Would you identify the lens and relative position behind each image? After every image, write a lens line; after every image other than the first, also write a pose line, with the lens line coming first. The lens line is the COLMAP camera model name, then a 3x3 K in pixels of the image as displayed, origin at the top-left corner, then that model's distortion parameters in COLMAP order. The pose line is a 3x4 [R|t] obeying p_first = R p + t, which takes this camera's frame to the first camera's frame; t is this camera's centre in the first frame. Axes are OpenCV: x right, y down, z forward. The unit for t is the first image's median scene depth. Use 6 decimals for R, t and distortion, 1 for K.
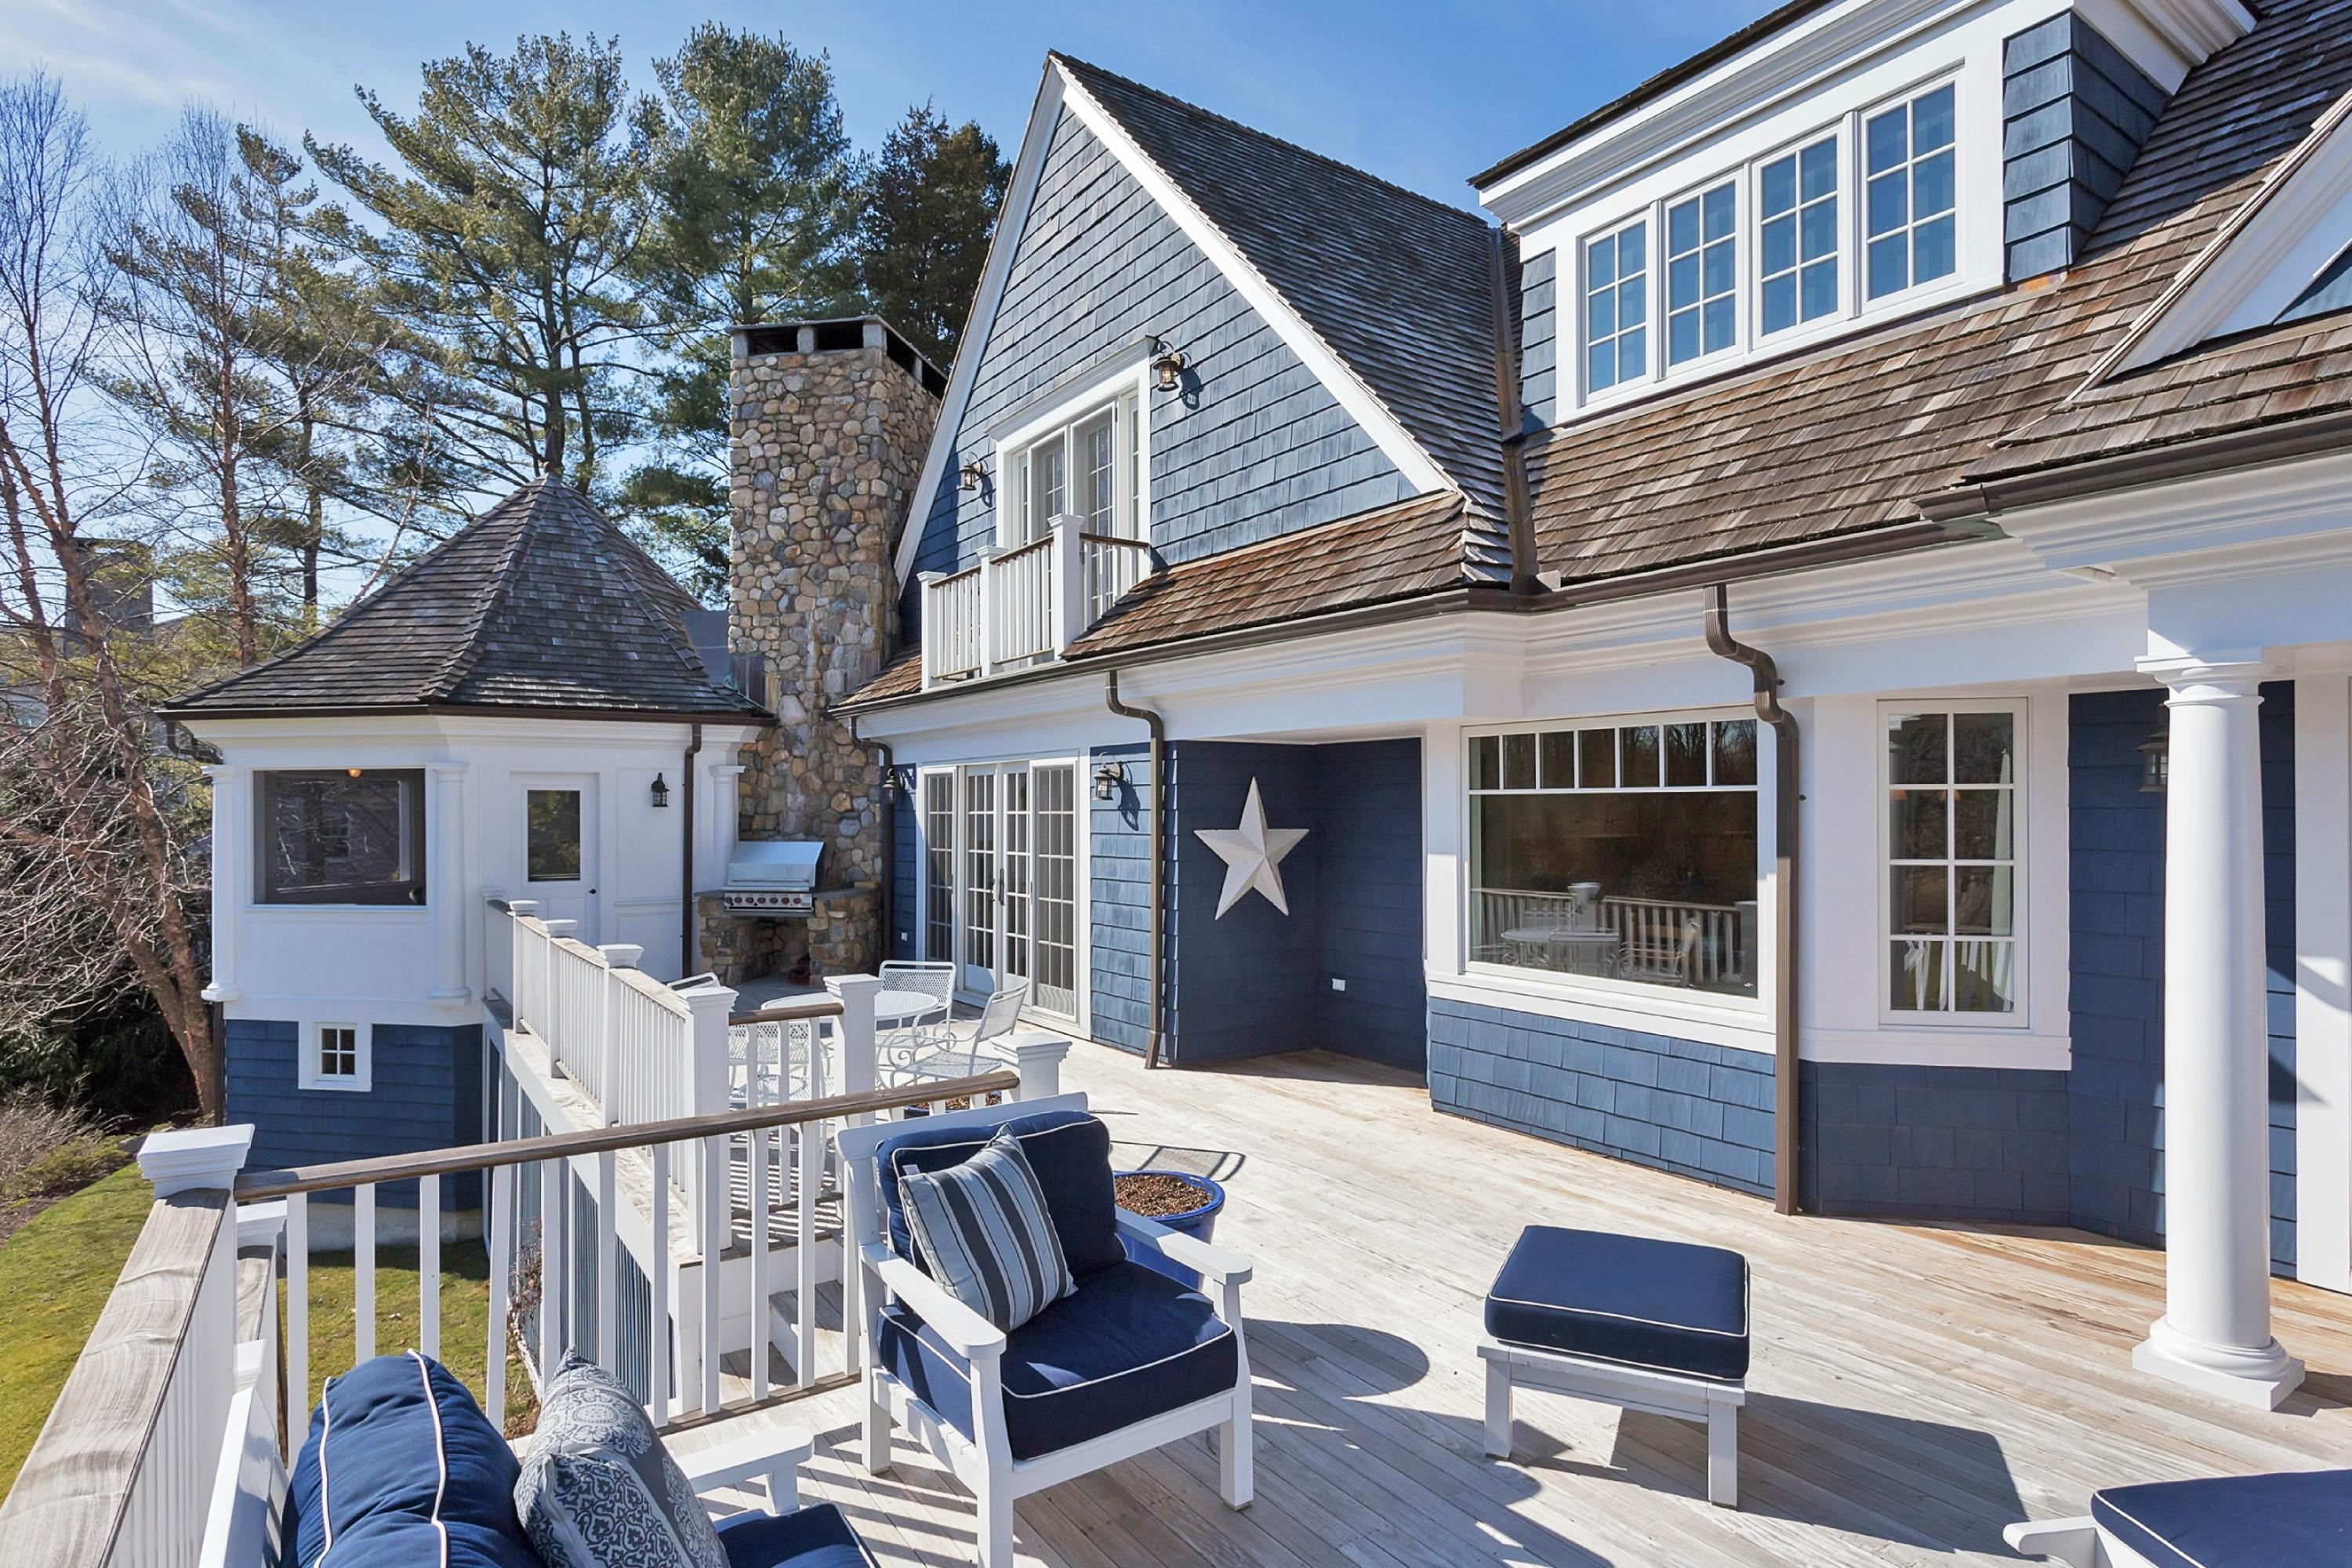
lens RADIAL K [[1224.1, 0, 1170.3], [0, 1224.1, 798.1], [0, 0, 1]] dist [-0.000415, 0.000442]
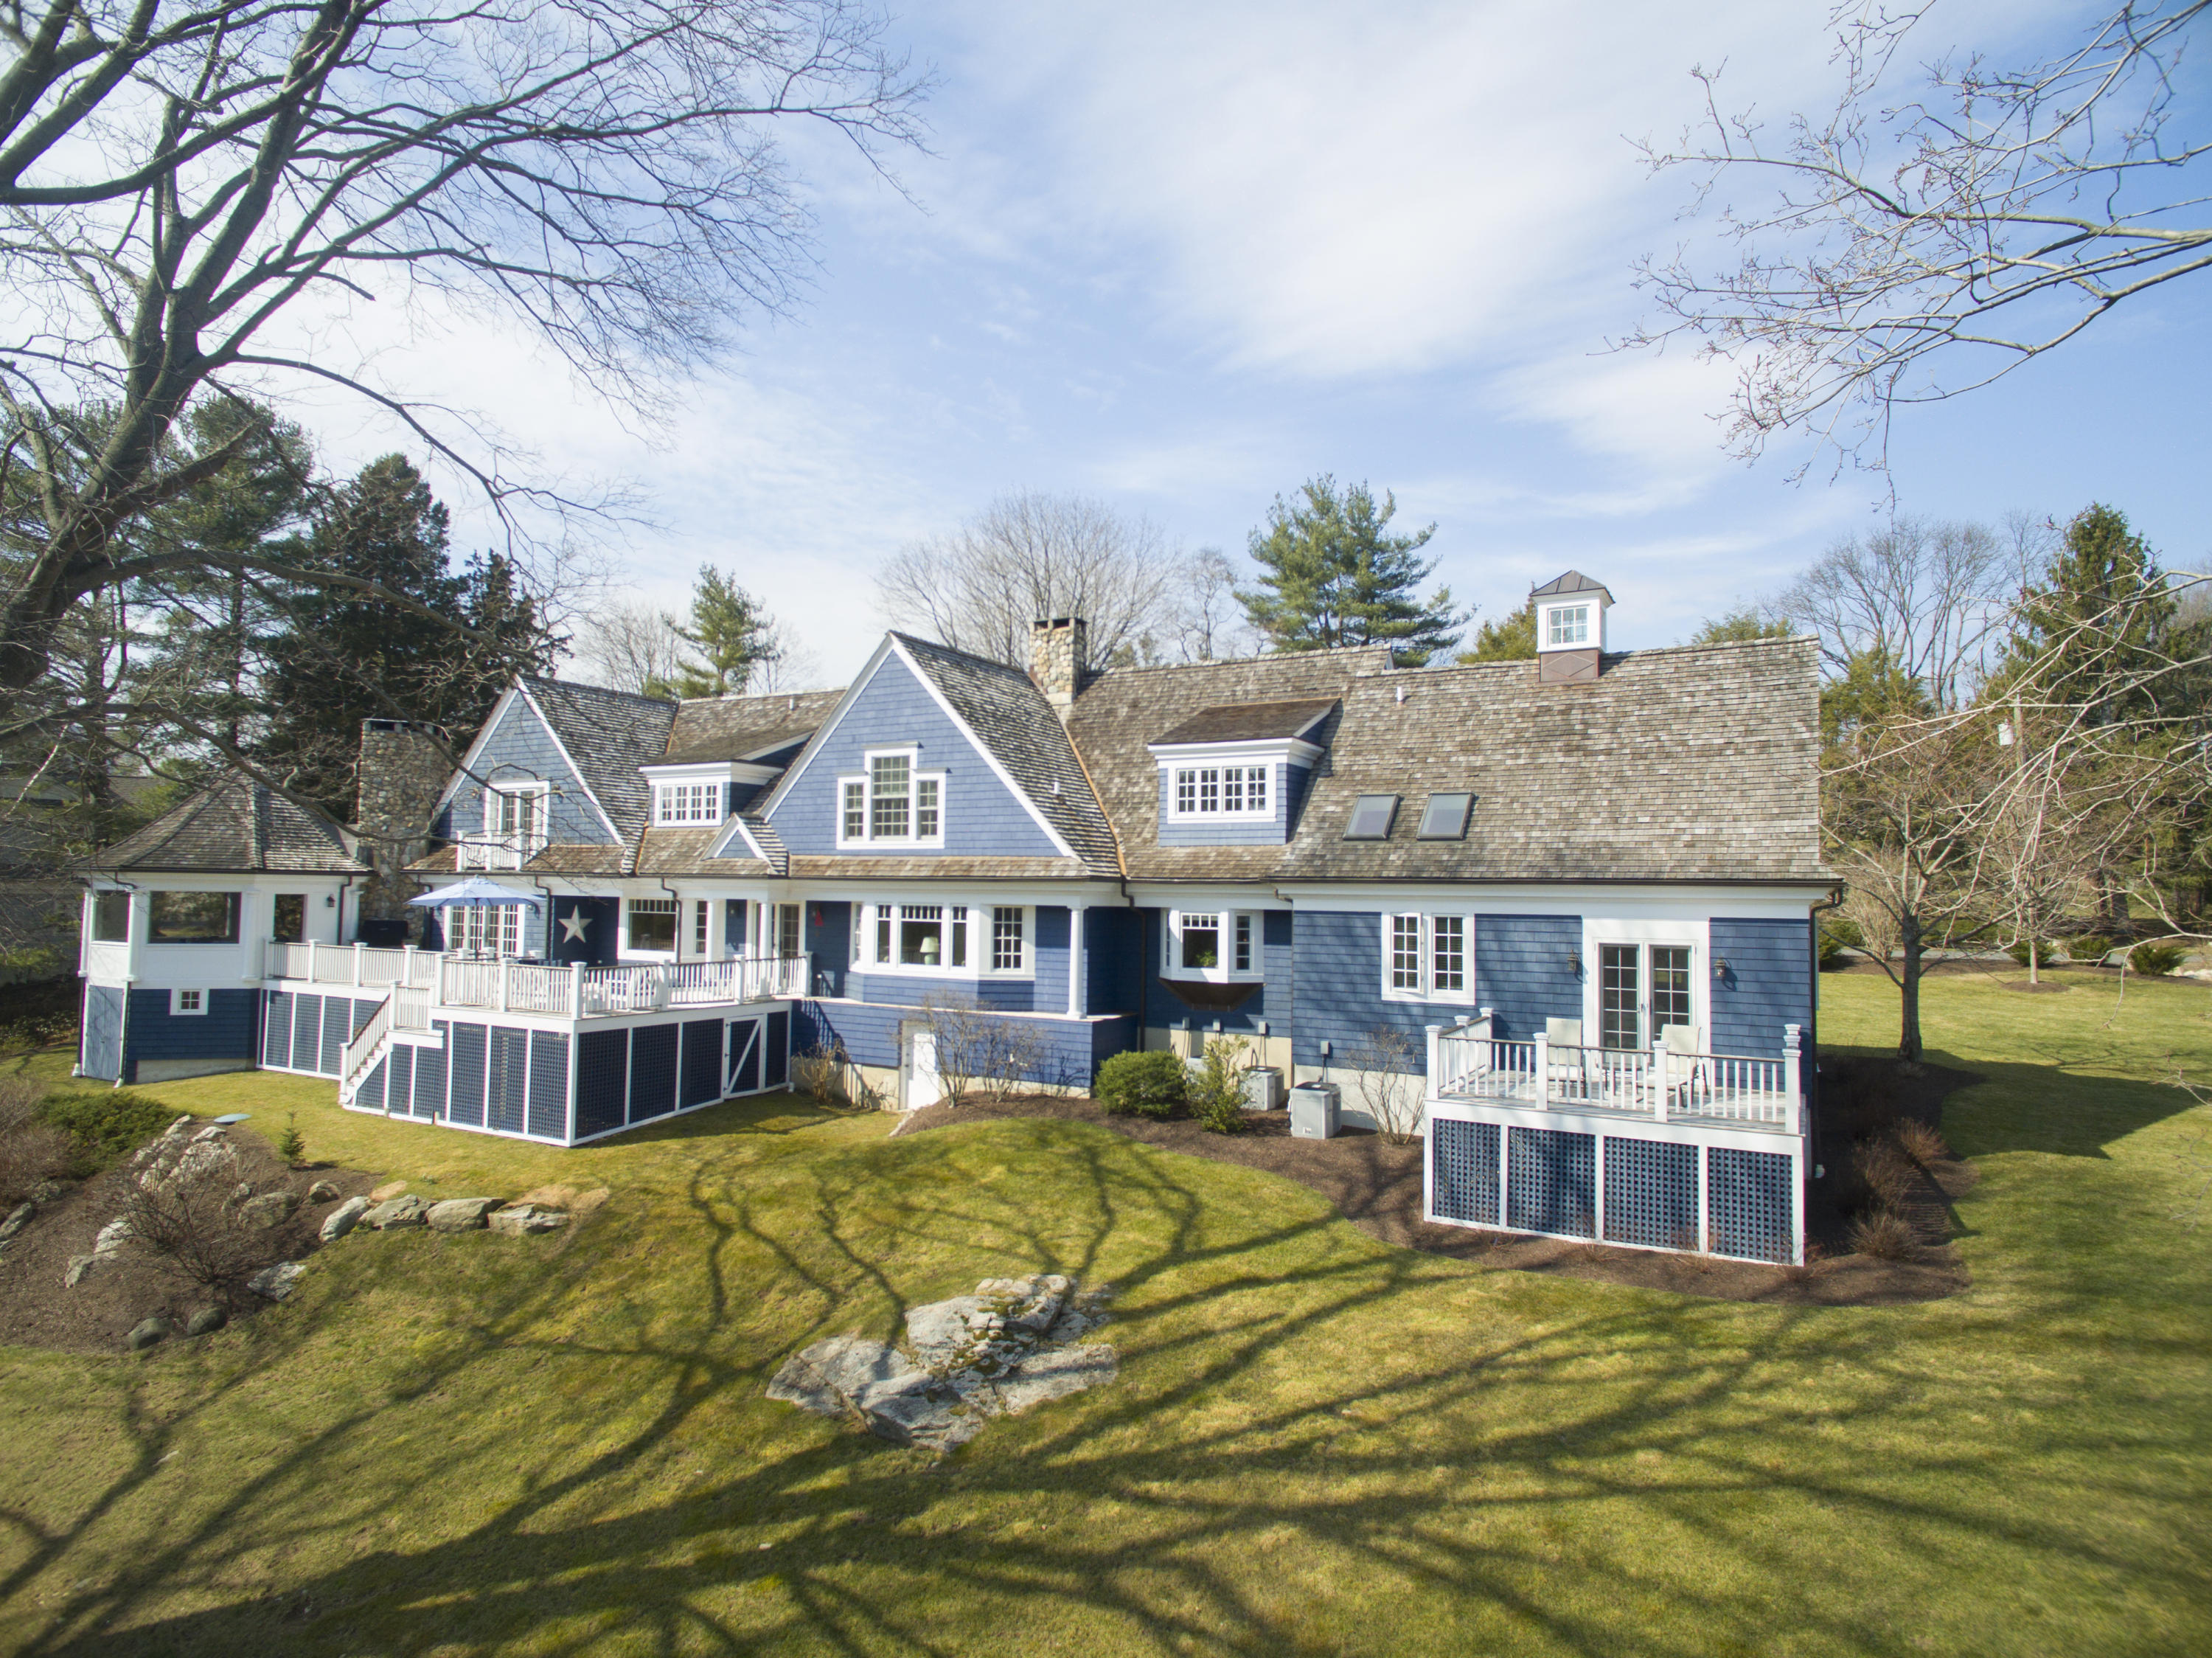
lens RADIAL K [[1274.5, 0, 1116.0], [0, 1274.5, 839.6], [0, 0, 1]] dist [0.003965, 0.000268]
pose [[0.895920, 0.037272, 0.442649, -0.122683], [-0.024429, 0.999100, -0.034682, -0.080409], [-0.443543, 0.020259, 0.896024, -2.124609]]
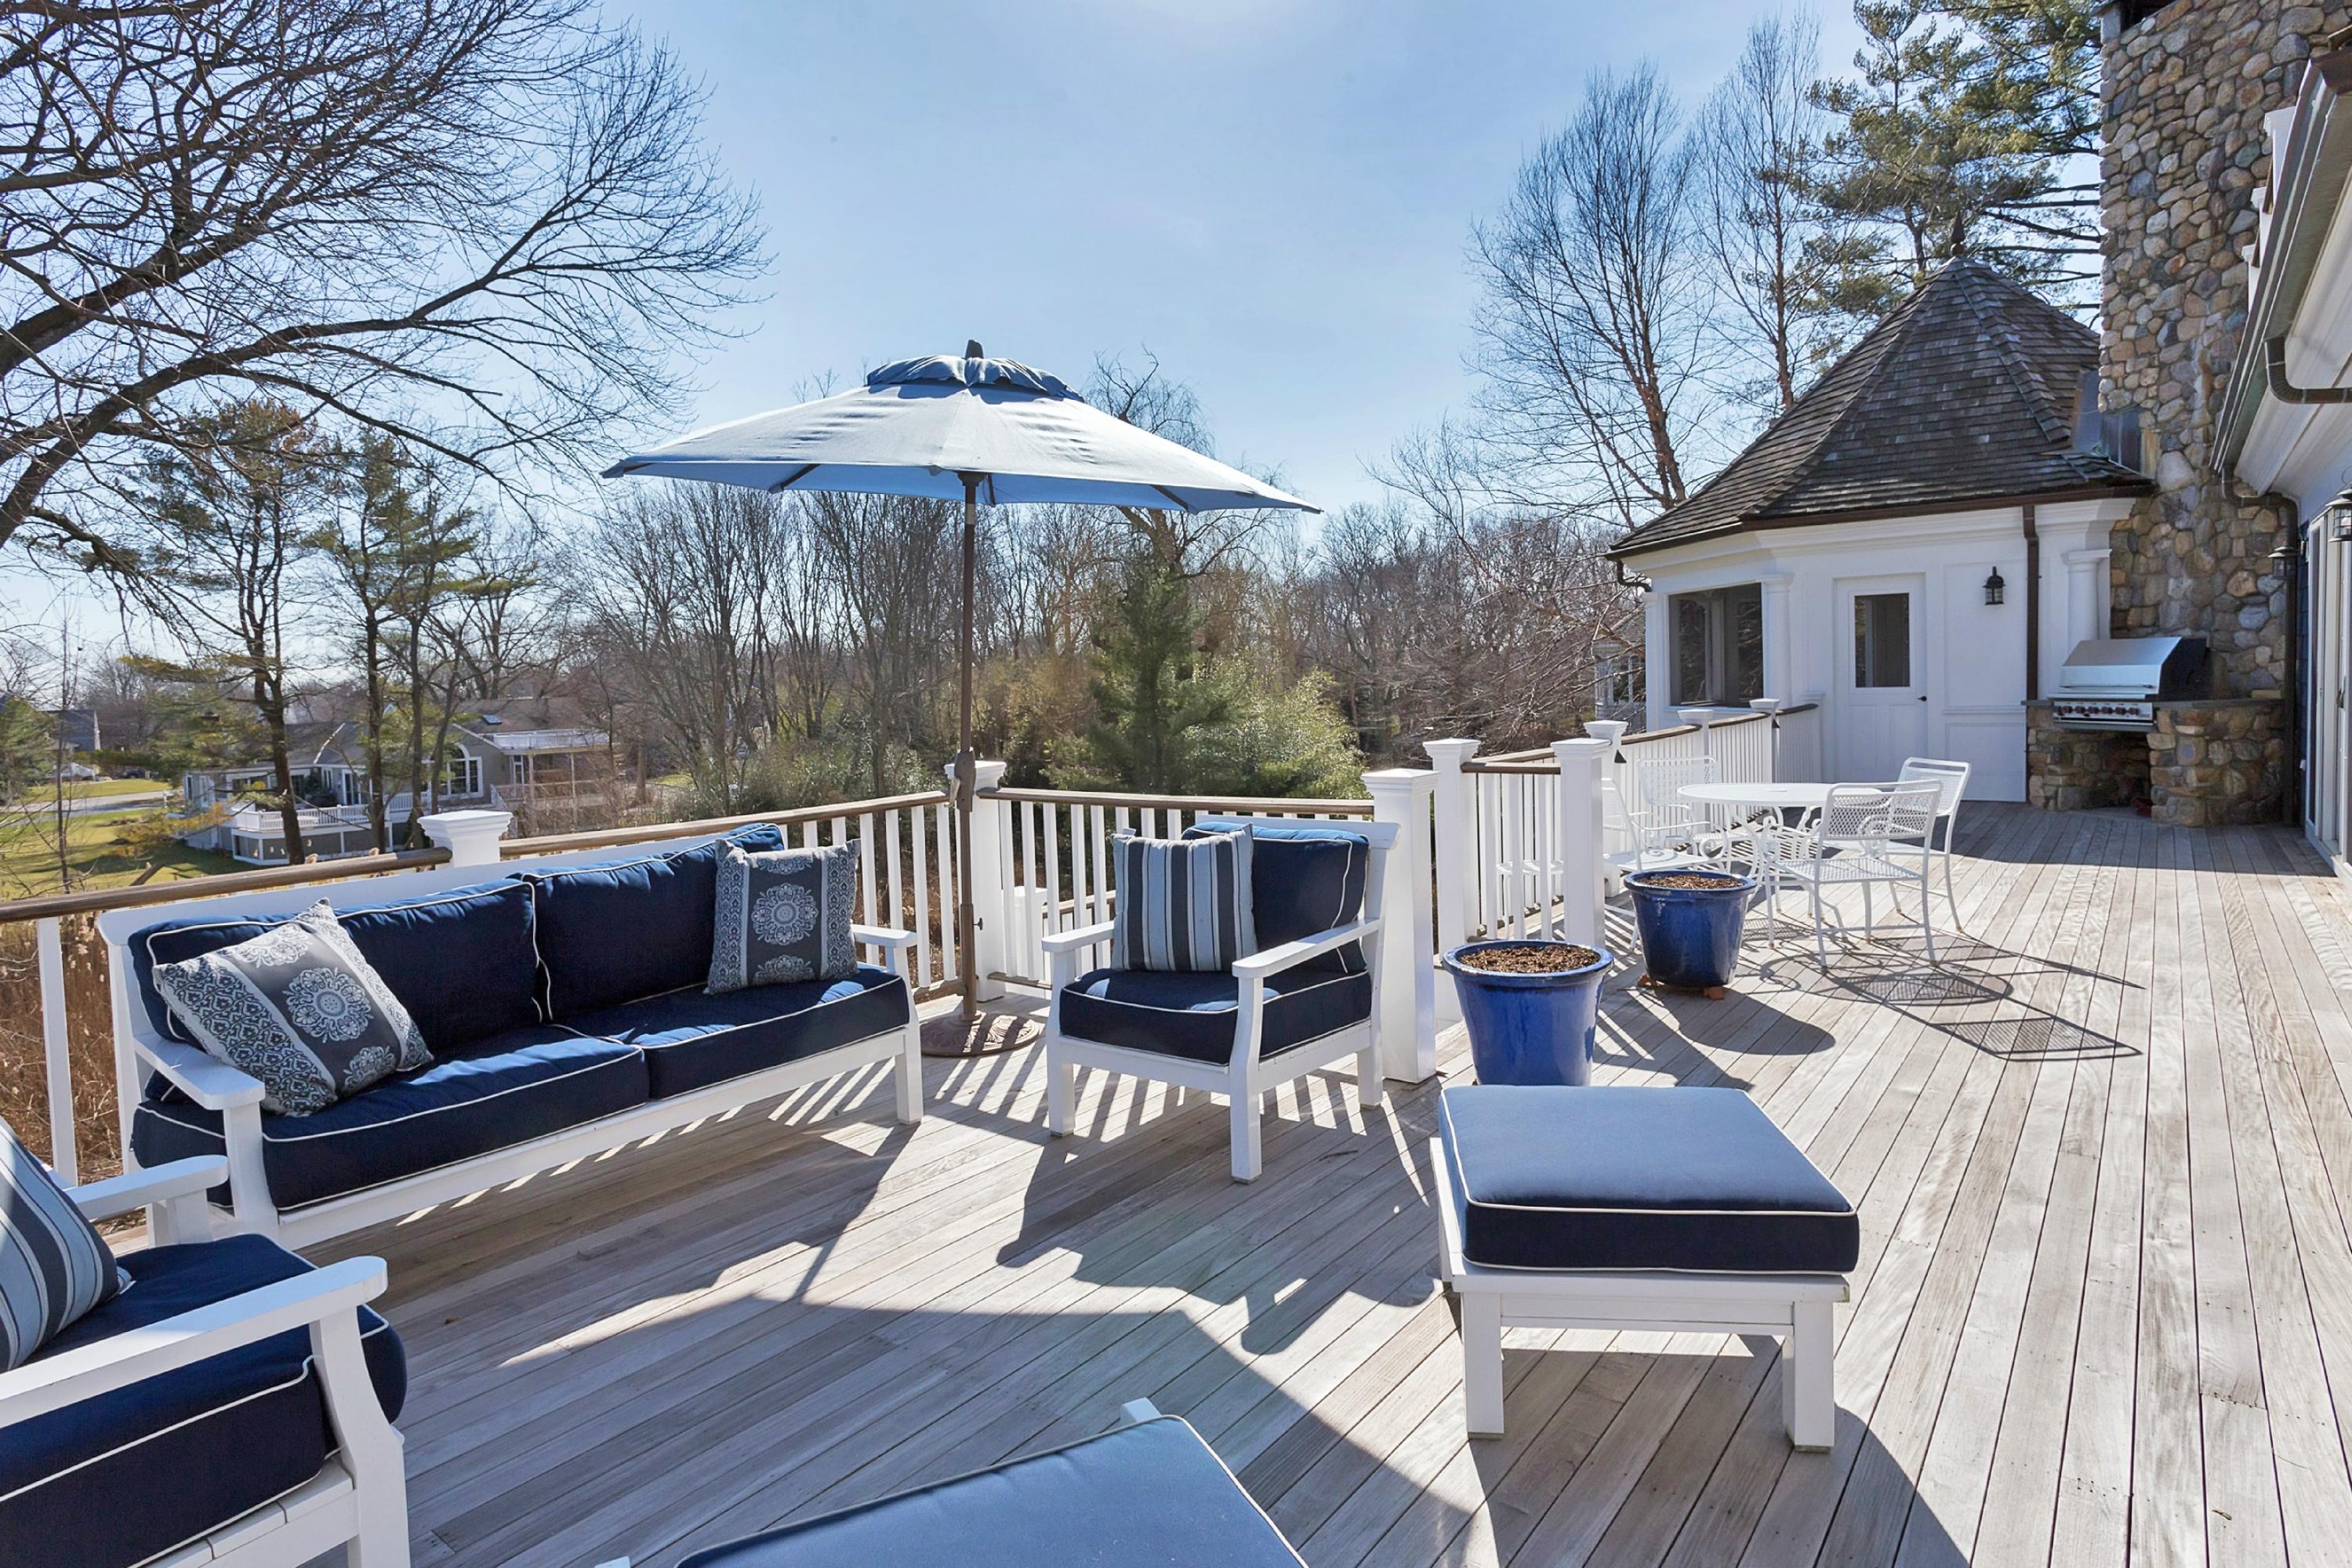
lens RADIAL K [[1224.1, 0, 1163.4], [0, 1224.1, 722.4], [0, 0, 1]] dist [-0.000415, 0.000442]
pose [[0.310735, 0.030659, -0.950002, 0.239007], [0.040932, 0.998121, 0.045600, 0.026596], [0.949615, -0.053055, 0.308896, 0.138951]]
